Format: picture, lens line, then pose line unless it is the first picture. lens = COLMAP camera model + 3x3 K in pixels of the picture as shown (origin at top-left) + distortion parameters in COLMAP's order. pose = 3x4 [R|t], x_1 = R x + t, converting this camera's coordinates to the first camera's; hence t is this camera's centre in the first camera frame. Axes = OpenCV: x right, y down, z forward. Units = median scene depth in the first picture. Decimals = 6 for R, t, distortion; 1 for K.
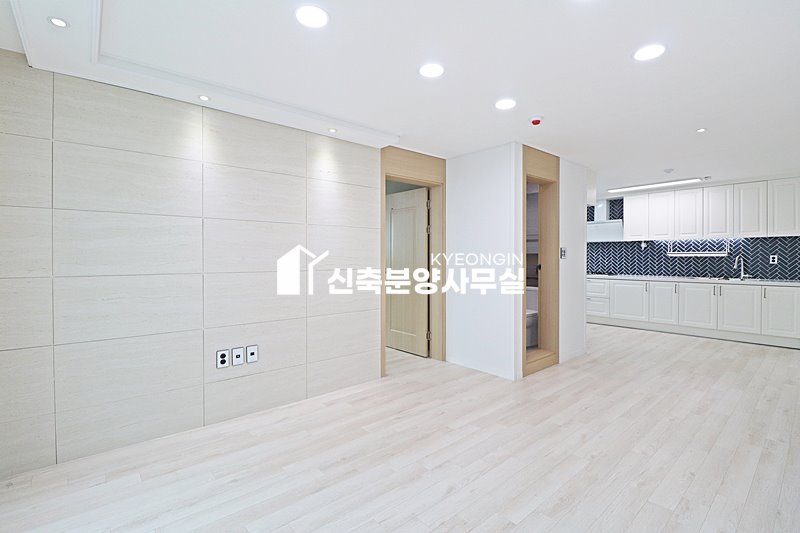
lens RADIAL K [[370.6, 0, 401.5], [0, 370.6, 259.8], [0, 0, 1]] dist [-0.006500, -0.010581]
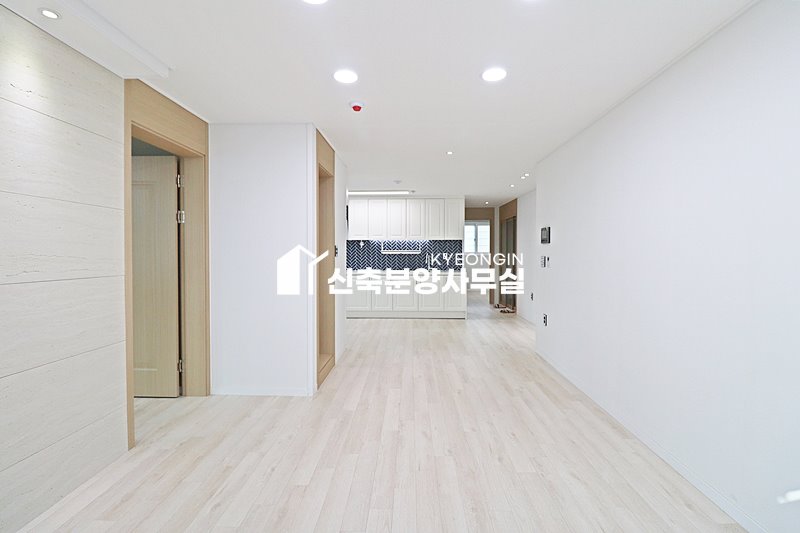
lens RADIAL K [[370.6, 0, 402.0], [0, 370.6, 259.4], [0, 0, 1]] dist [-0.006500, -0.010581]
pose [[0.670063, -0.010858, 0.742225, -0.224443], [0.004892, 0.999936, 0.010212, -0.007141], [-0.742288, -0.003212, 0.670073, 0.280945]]
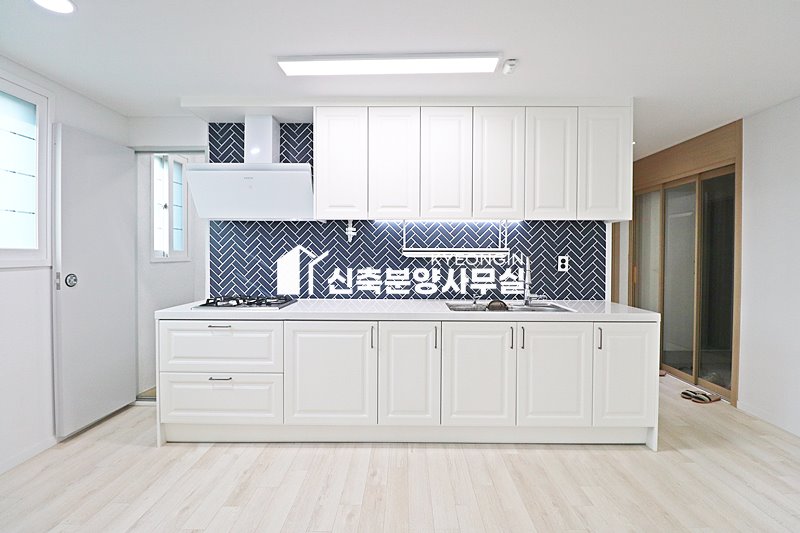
lens RADIAL K [[370.6, 0, 403.1], [0, 370.6, 261.8], [0, 0, 1]] dist [-0.006500, -0.010581]
pose [[0.659129, -0.008214, 0.751985, 0.724362], [0.001820, 0.999955, 0.009328, -0.015247], [-0.752028, -0.004780, 0.659114, 1.320432]]
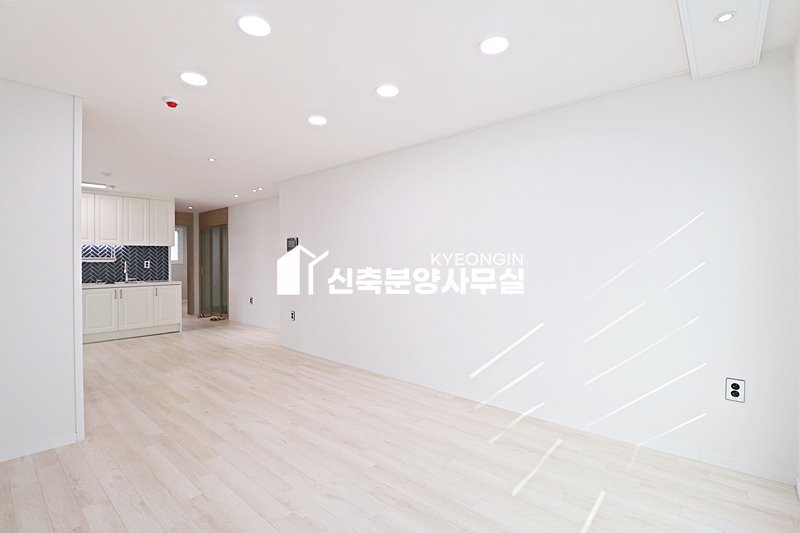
lens RADIAL K [[370.6, 0, 398.7], [0, 370.6, 260.1], [0, 0, 1]] dist [-0.006500, -0.010581]
pose [[-0.145123, 0.002033, 0.989411, -0.512403], [0.017250, 0.999851, 0.000476, -0.002519], [-0.989263, 0.017136, -0.145137, 0.562237]]
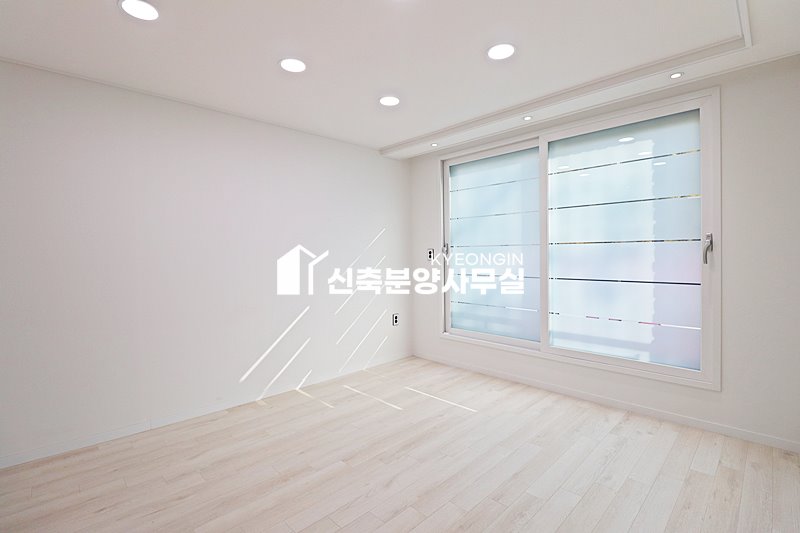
lens RADIAL K [[370.6, 0, 404.4], [0, 370.6, 259.9], [0, 0, 1]] dist [-0.006500, -0.010581]
pose [[-0.997125, 0.013335, -0.074597, 0.091441], [0.011495, 0.999620, 0.025043, -0.005700], [0.074903, 0.024114, -0.996899, 1.171689]]
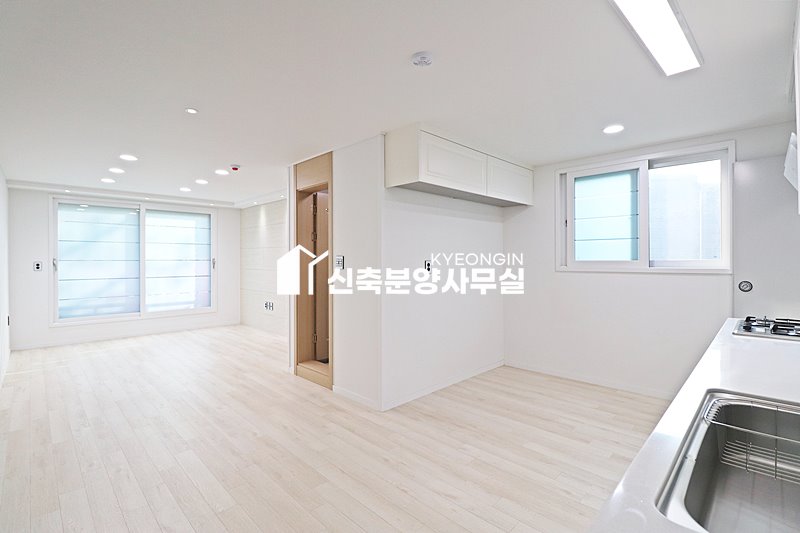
lens RADIAL K [[370.6, 0, 404.0], [0, 370.6, 261.3], [0, 0, 1]] dist [-0.006500, -0.010581]
pose [[0.086929, 0.006027, -0.996196, 1.661598], [-0.007768, 0.999955, 0.005372, -0.034164], [0.996184, 0.007271, 0.086972, 1.395833]]
